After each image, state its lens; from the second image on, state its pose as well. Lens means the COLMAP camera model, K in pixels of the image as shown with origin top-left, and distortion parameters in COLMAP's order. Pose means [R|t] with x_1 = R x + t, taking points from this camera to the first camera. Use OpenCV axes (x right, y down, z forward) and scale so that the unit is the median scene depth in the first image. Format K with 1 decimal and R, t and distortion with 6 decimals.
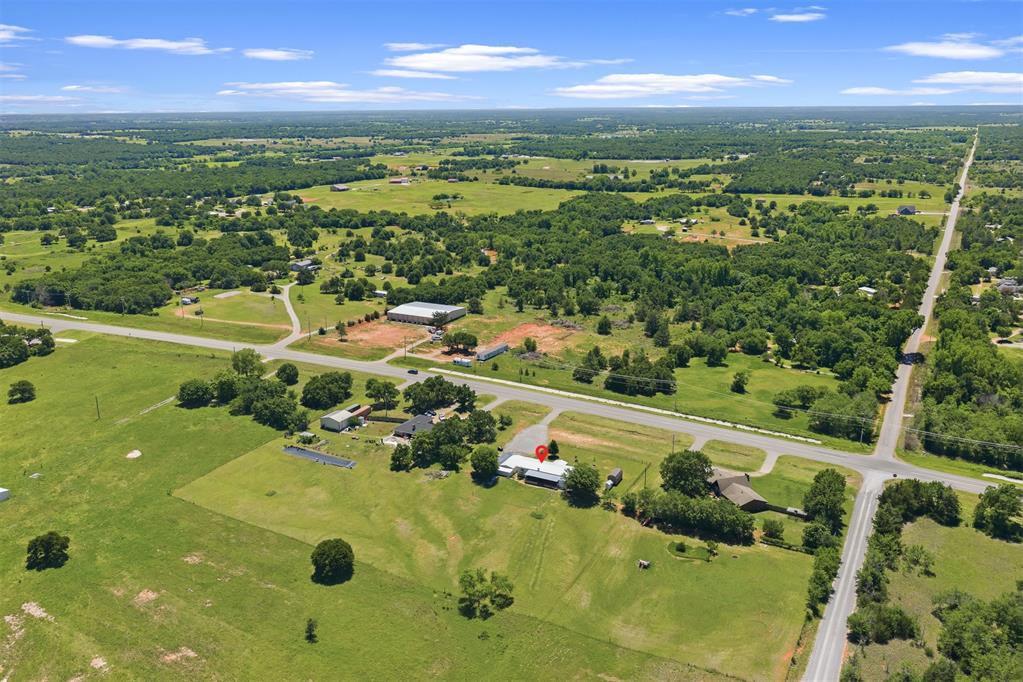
lens RADIAL K [[844.7, 0, 511.5], [0, 844.7, 341.0], [0, 0, 1]] dist [0.006884, -0.003371]
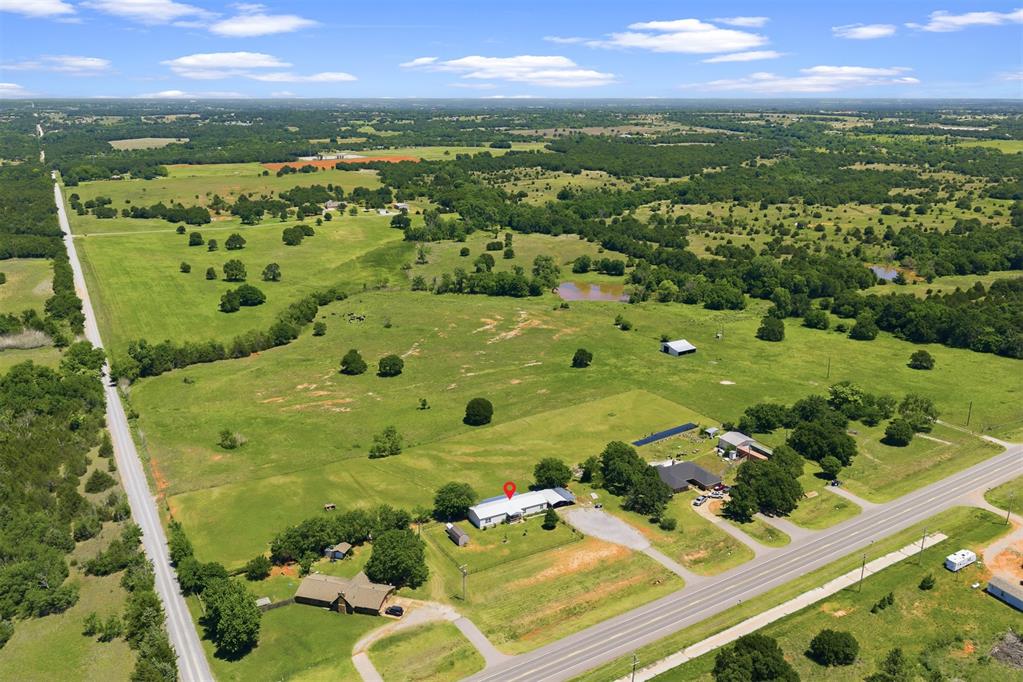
lens RADIAL K [[855.9, 0, 517.0], [0, 855.9, 302.4], [0, 0, 1]] dist [0.009990, -0.005177]
pose [[-0.539667, 0.208219, -0.815723, 0.661987], [-0.221714, 0.899576, 0.376305, -0.347035], [0.812159, 0.383937, -0.439307, 1.176723]]
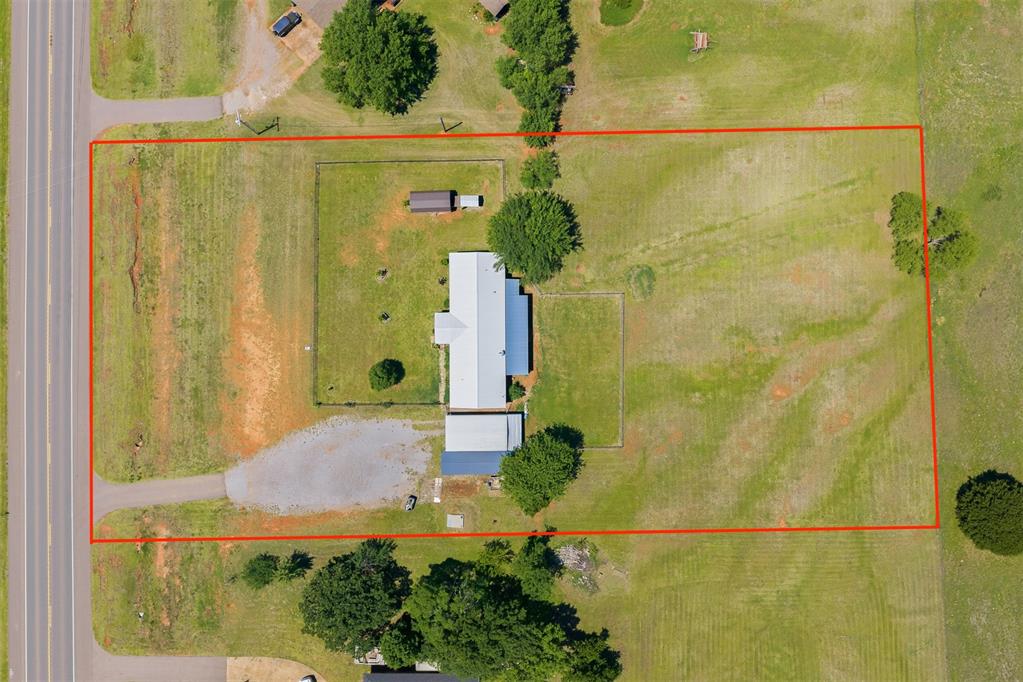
lens RADIAL K [[855.9, 0, 517.0], [0, 855.9, 302.4], [0, 0, 1]] dist [0.009990, -0.005177]
pose [[-0.485905, -0.873194, 0.037785, 0.030902], [0.242691, -0.093266, 0.965610, -0.246677], [-0.839641, 0.478365, 0.257235, 0.761726]]
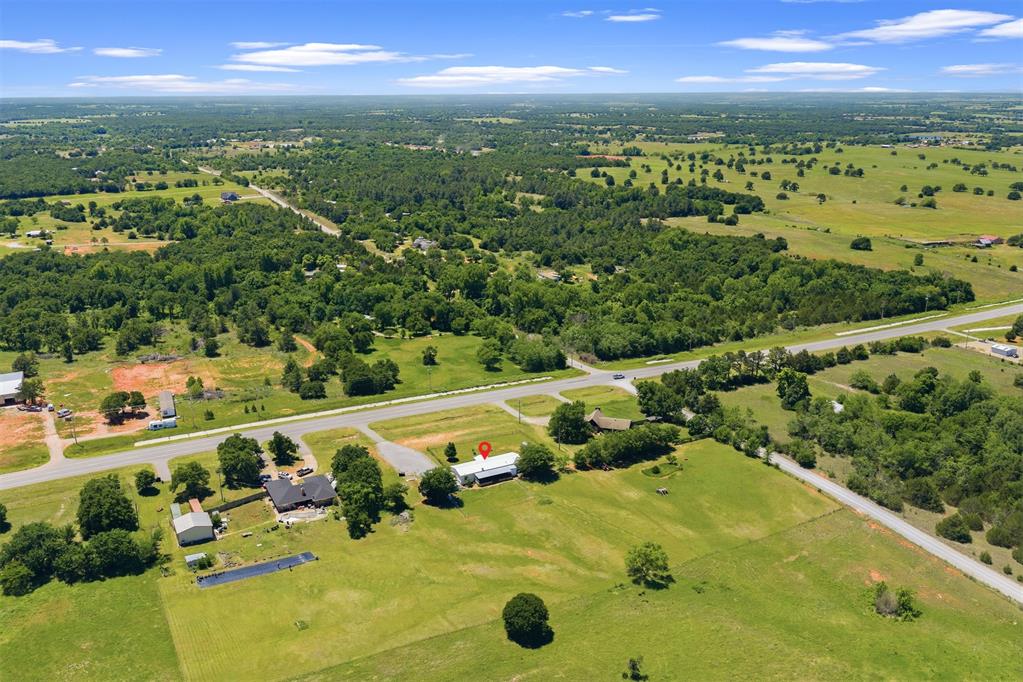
lens RADIAL K [[824.6, 0, 510.3], [0, 824.6, 404.1], [0, 0, 1]] dist [0.007551, -0.002645]
pose [[0.549282, -0.292401, 0.782810, -0.589754], [0.226874, 0.953778, 0.197069, -0.087165], [-0.804250, 0.069352, 0.590231, 0.361506]]
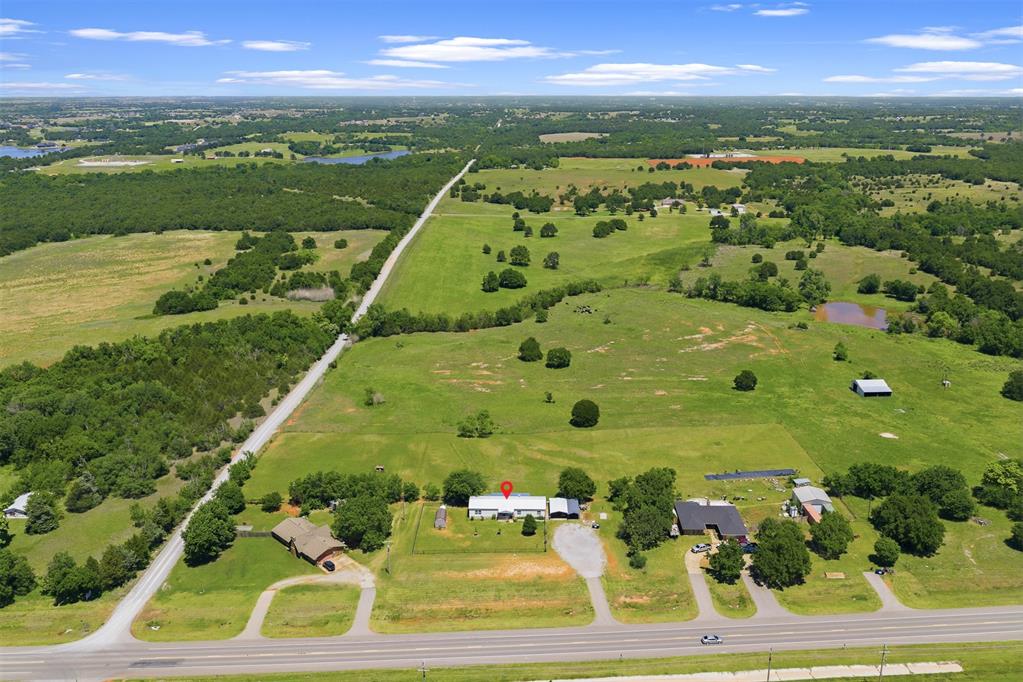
lens RADIAL K [[855.9, 0, 517.0], [0, 855.9, 302.4], [0, 0, 1]] dist [0.009990, -0.005177]
pose [[-0.883901, 0.121101, -0.451724, 0.380041], [-0.117479, 0.877428, 0.465102, -0.412741], [0.452679, 0.464172, -0.761332, 1.421557]]
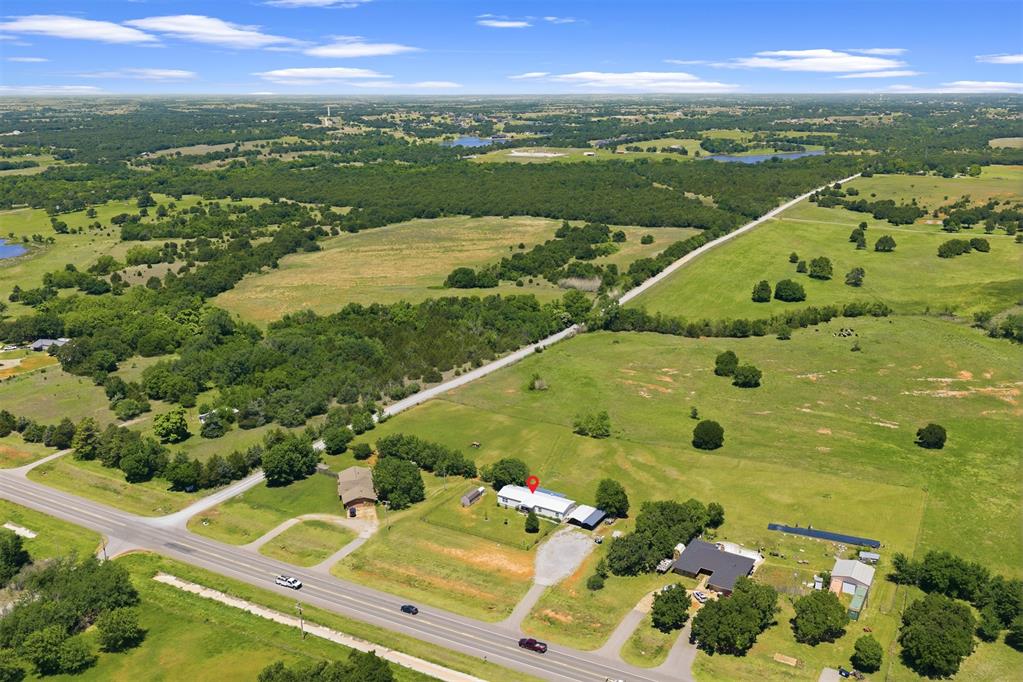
lens RADIAL K [[855.9, 0, 517.0], [0, 855.9, 302.4], [0, 0, 1]] dist [0.009990, -0.005177]
pose [[-0.999375, 0.003672, 0.035172, 0.032038], [0.020540, 0.869908, 0.492786, -0.436350], [-0.028787, 0.493201, -0.869439, 1.510070]]
